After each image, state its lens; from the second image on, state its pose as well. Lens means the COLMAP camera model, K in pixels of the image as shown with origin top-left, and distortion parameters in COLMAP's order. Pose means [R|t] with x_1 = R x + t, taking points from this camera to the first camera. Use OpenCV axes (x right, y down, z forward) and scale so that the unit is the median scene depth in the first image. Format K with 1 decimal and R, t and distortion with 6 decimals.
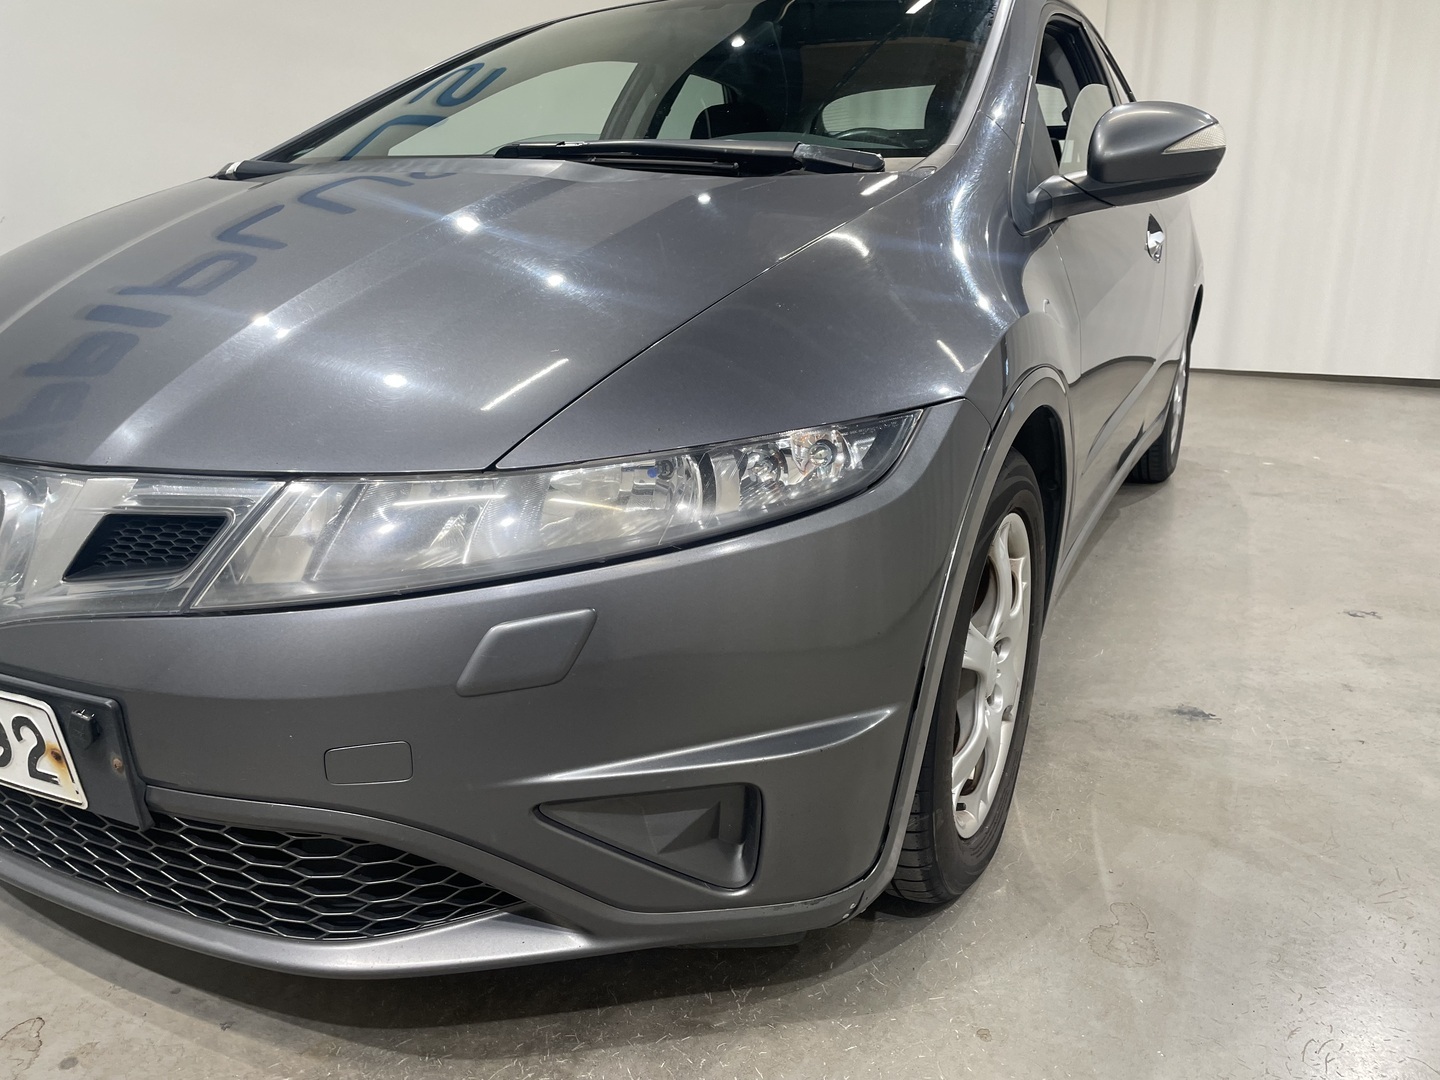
lens RADIAL K [[1094.0, 0, 712.6], [0, 1094.0, 536.2], [0, 0, 1]] dist [0.030188, -0.022056]
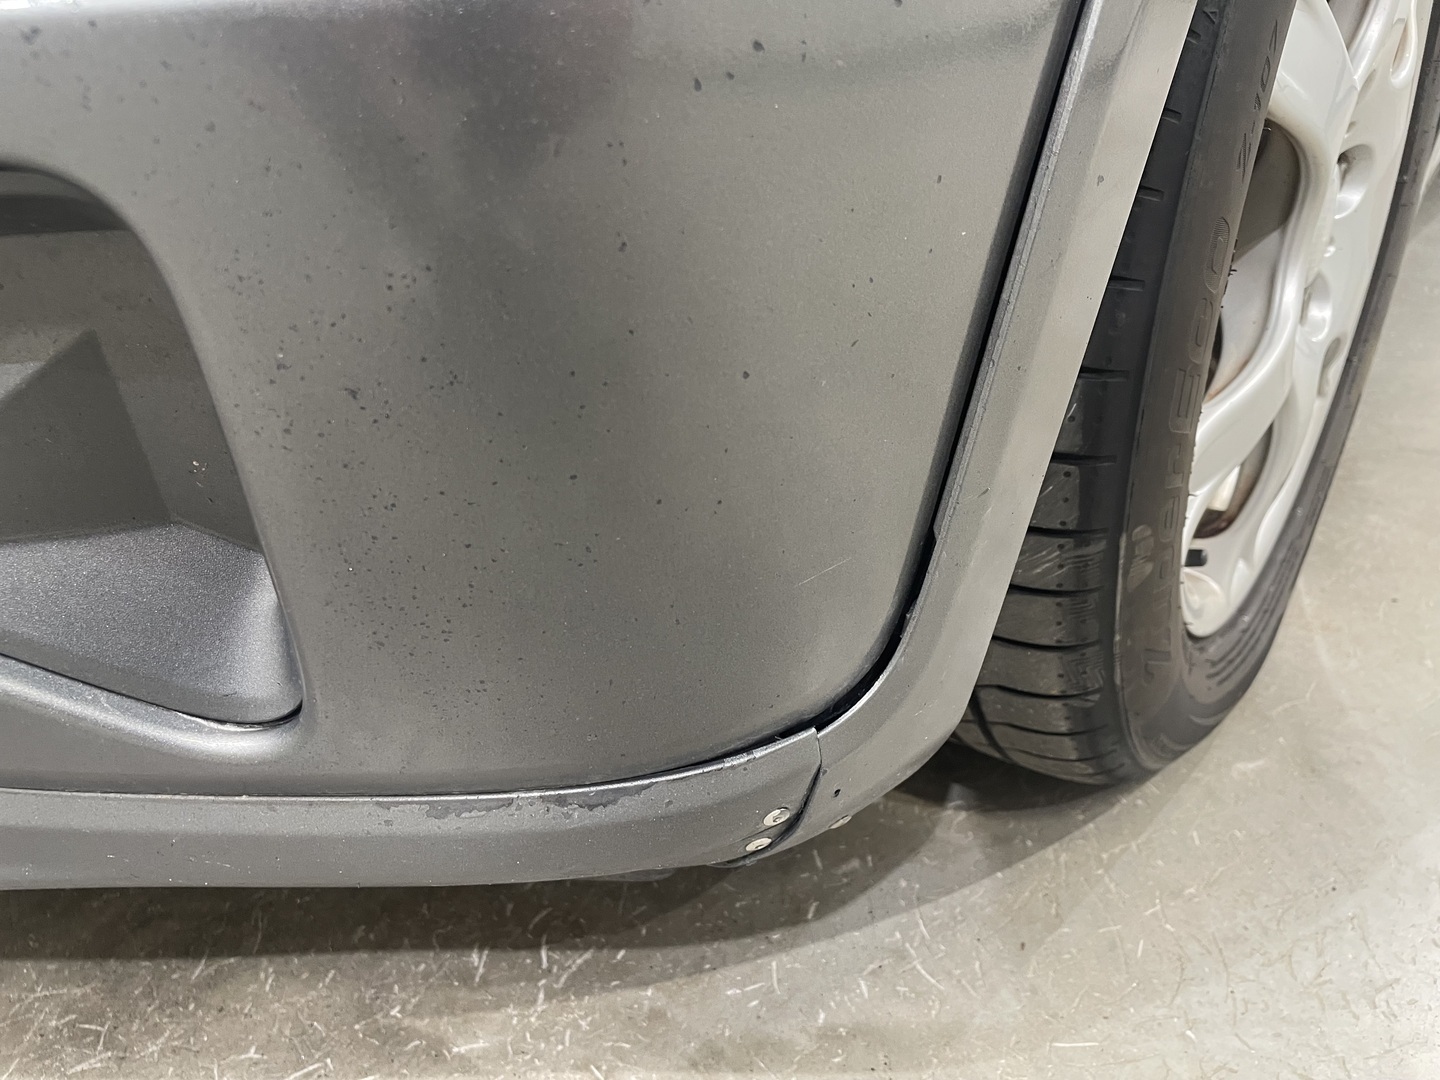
lens RADIAL K [[1094.0, 0, 722.0], [0, 1094.0, 548.4], [0, 0, 1]] dist [0.030188, -0.022056]
pose [[0.985760, 0.070082, -0.152858, 0.125087], [-0.039592, 0.980189, 0.194069, 0.182318], [0.163430, -0.185254, 0.969005, 0.620708]]
